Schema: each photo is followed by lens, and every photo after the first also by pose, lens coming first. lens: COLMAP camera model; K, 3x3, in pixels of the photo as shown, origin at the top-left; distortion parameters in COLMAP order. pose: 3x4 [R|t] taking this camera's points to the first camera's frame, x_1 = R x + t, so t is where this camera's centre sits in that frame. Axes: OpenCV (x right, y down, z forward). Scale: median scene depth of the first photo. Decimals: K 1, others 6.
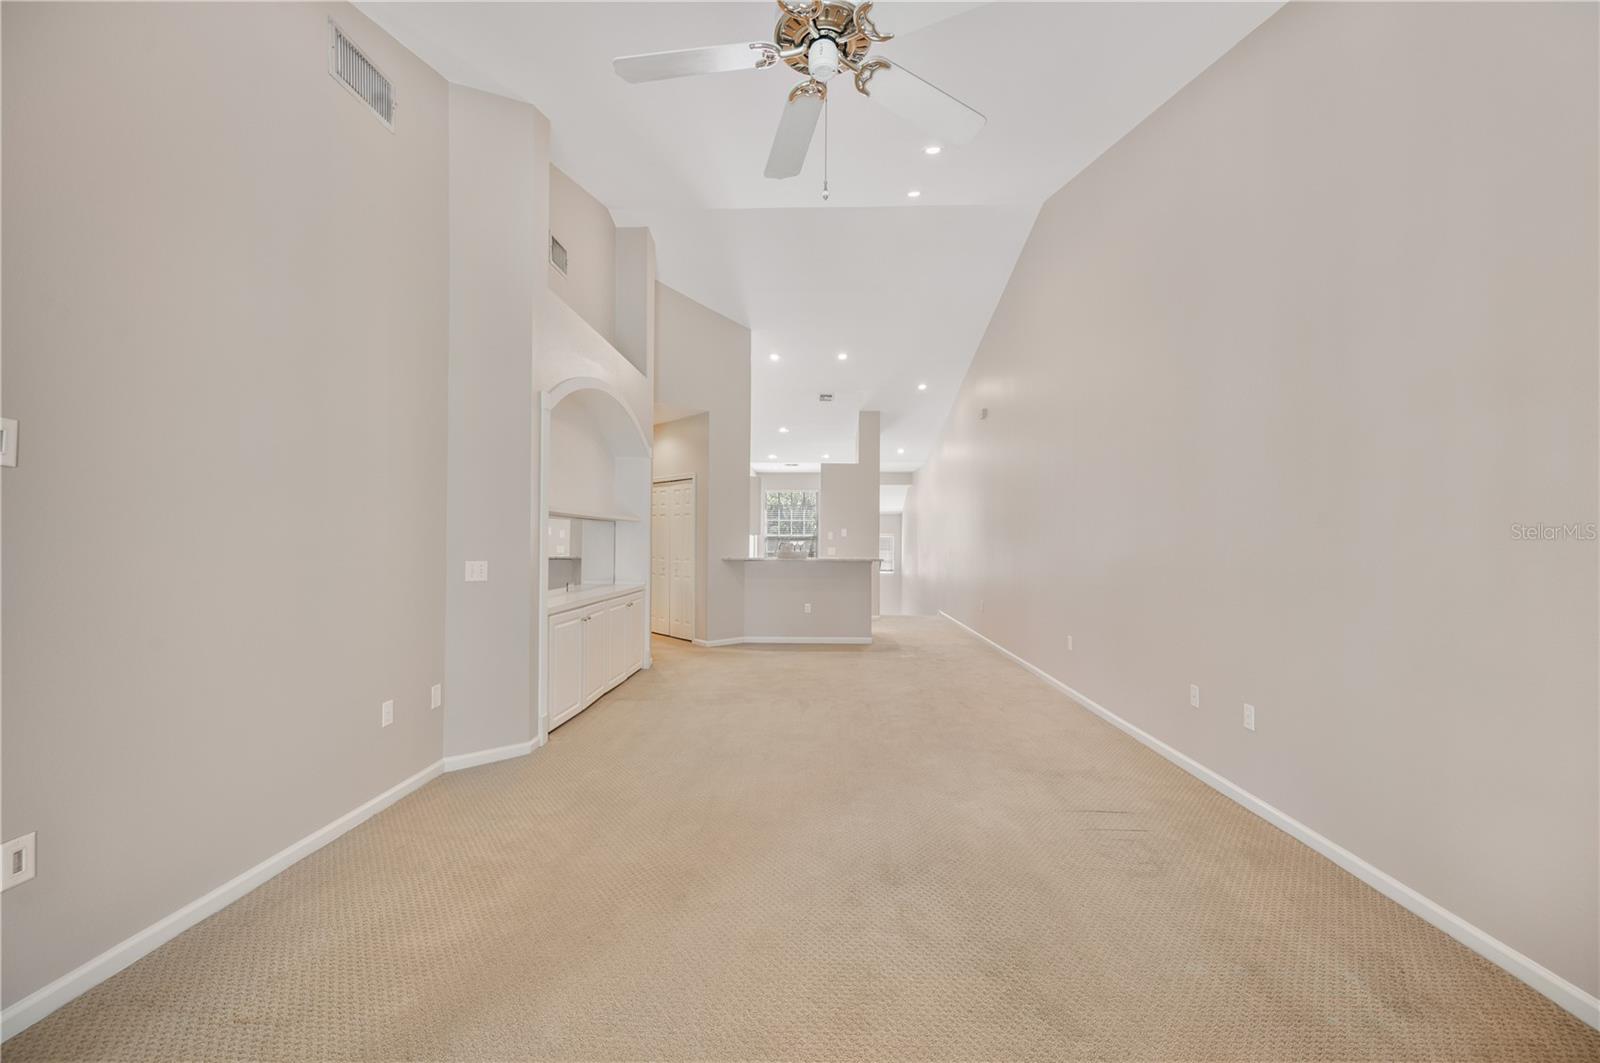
lens RADIAL K [[640.5, 0, 808.0], [0, 640.5, 536.2], [0, 0, 1]] dist [-0.001191, 0.000293]
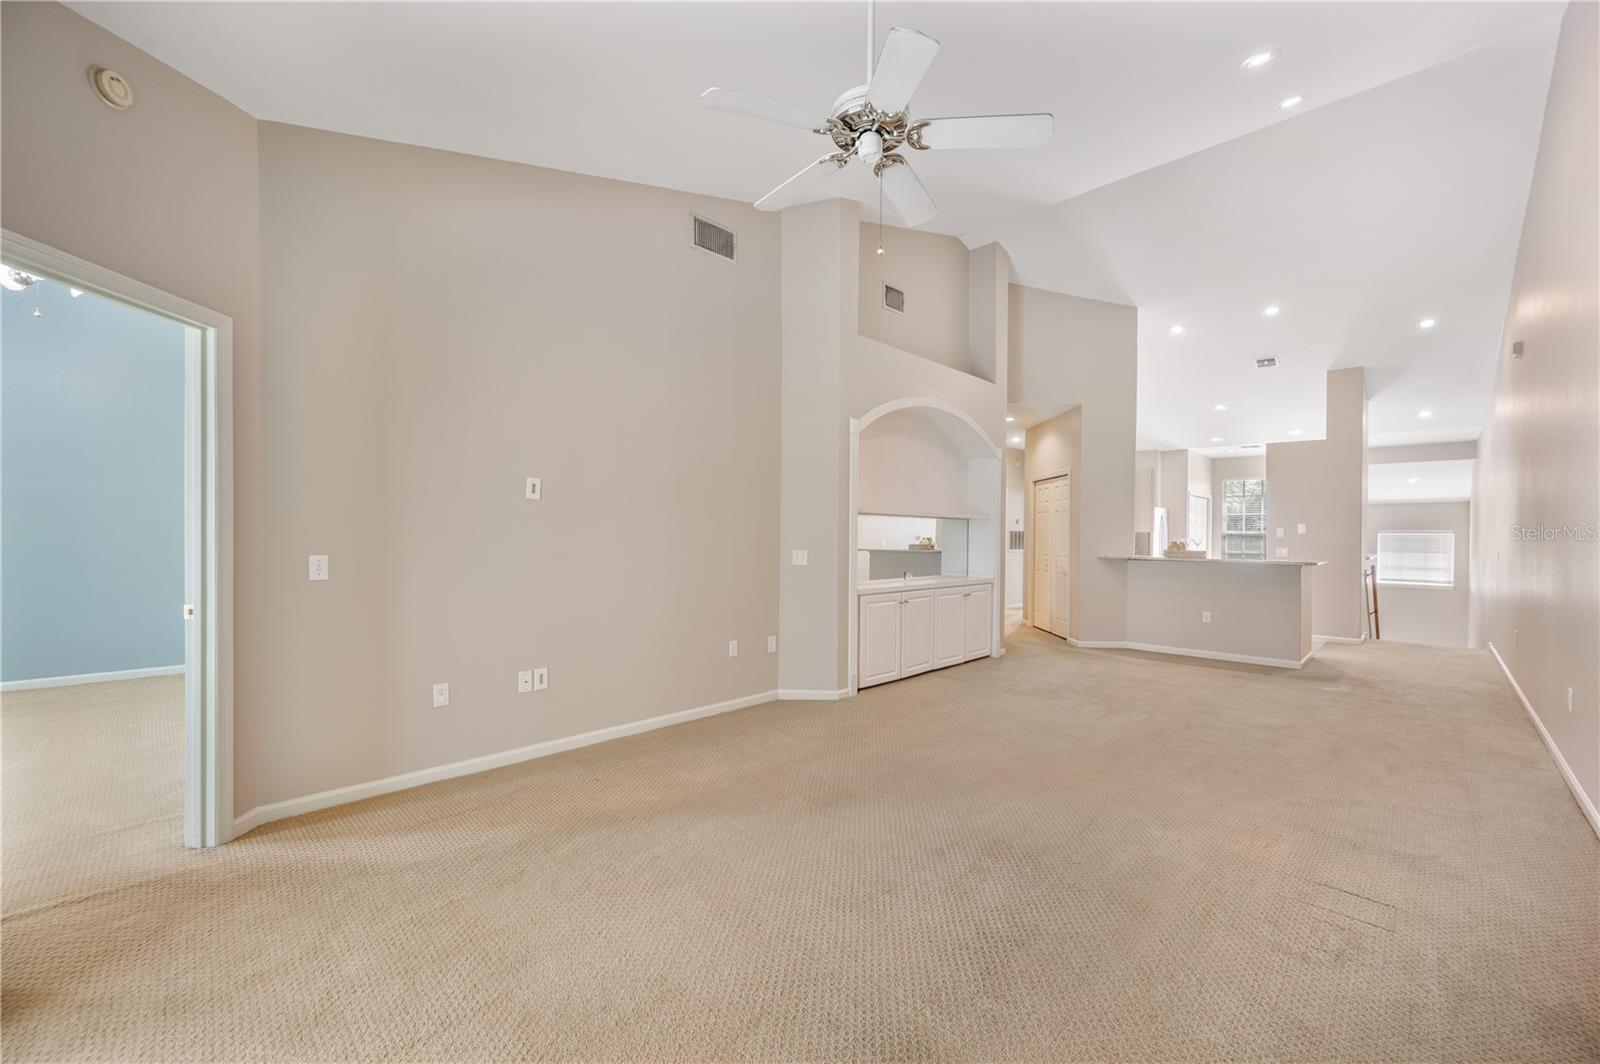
lens RADIAL K [[640.5, 0, 796.1], [0, 640.5, 540.2], [0, 0, 1]] dist [-0.001191, 0.000293]
pose [[0.728288, 0.007682, -0.685229, 0.189821], [-0.000754, 0.999946, 0.010409, 0.000998], [0.685271, -0.007064, 0.728254, -0.001352]]
